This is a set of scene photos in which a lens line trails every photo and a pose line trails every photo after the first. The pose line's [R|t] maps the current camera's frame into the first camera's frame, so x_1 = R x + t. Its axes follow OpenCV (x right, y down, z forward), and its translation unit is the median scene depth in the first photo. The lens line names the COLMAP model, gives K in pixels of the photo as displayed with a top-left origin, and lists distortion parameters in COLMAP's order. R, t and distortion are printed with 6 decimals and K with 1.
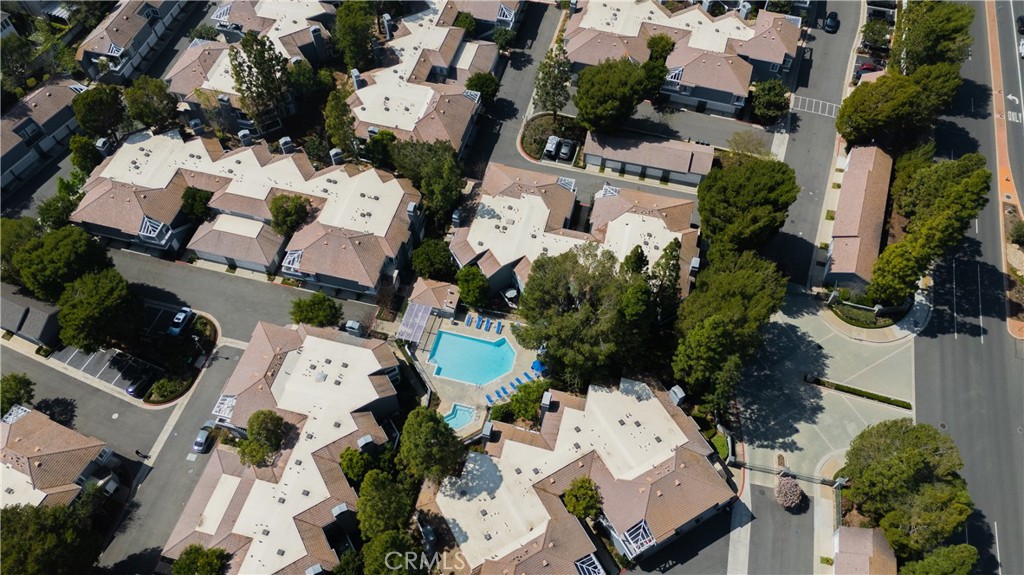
lens RADIAL K [[729.6, 0, 514.6], [0, 729.6, 280.9], [0, 0, 1]] dist [0.082665, -0.100736]
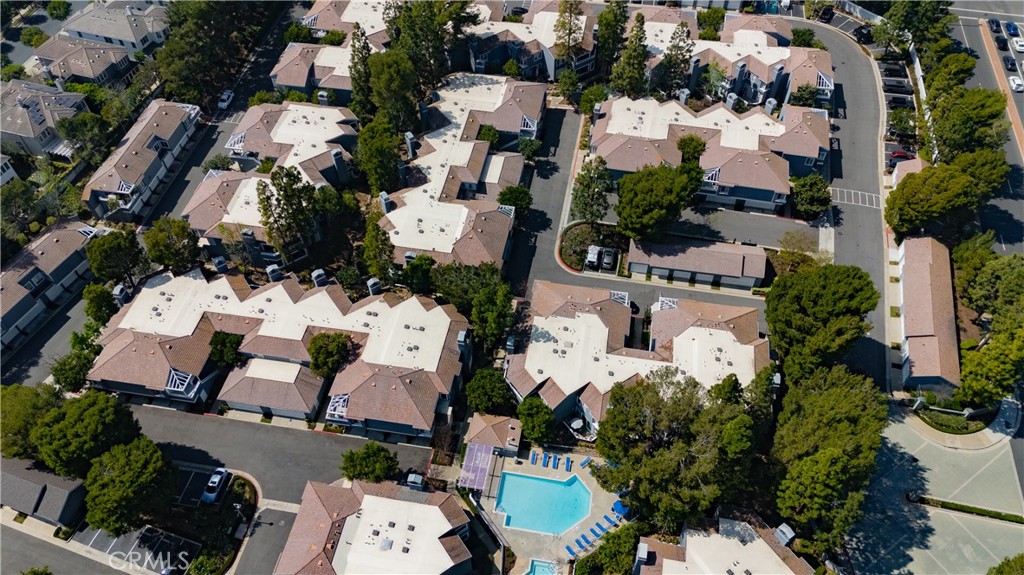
lens RADIAL K [[729.6, 0, 514.6], [0, 729.6, 280.9], [0, 0, 1]] dist [0.082665, -0.100736]
pose [[0.996808, -0.068728, 0.040625, -0.103092], [0.072500, 0.992329, -0.100135, -0.071163], [-0.033432, 0.102761, 0.994144, 0.062978]]
